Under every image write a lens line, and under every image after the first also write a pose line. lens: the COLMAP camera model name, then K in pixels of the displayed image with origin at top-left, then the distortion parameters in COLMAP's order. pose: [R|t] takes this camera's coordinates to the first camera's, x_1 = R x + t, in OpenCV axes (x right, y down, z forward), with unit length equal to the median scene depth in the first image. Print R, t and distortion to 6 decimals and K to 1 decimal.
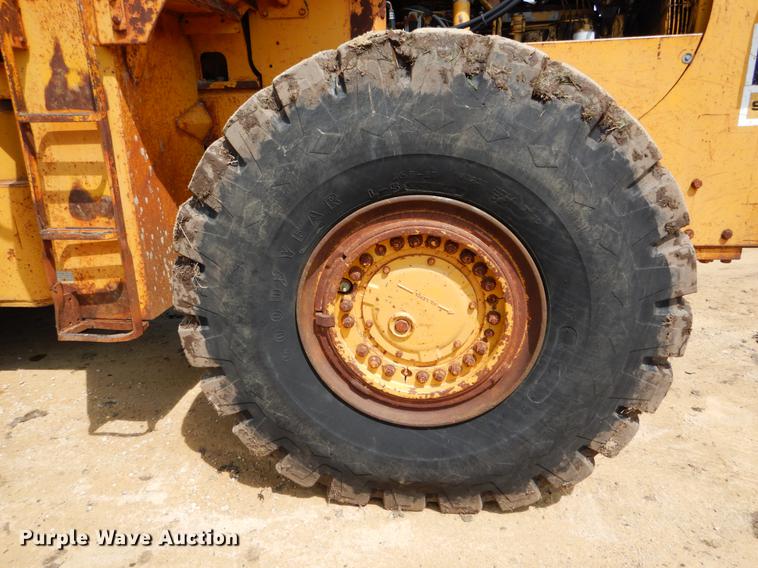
lens RADIAL K [[537.7, 0, 372.2], [0, 537.7, 283.1], [0, 0, 1]] dist [0.006882, -0.000946]
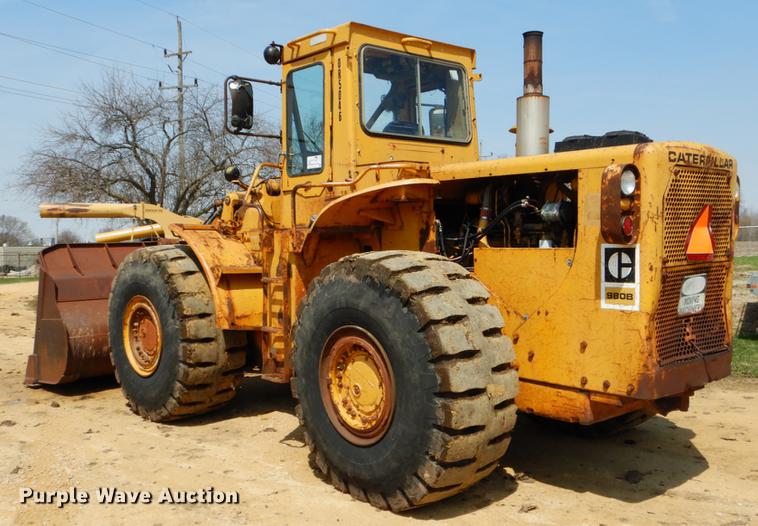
lens RADIAL K [[701.0, 0, 379.0], [0, 701.0, 263.0], [0, 0, 1]] dist [0.003106, -0.005749]
pose [[0.742256, 0.042192, -0.668787, 1.823670], [-0.213732, 0.960798, -0.176596, 0.066982], [0.635118, 0.274021, 0.722176, -0.956263]]
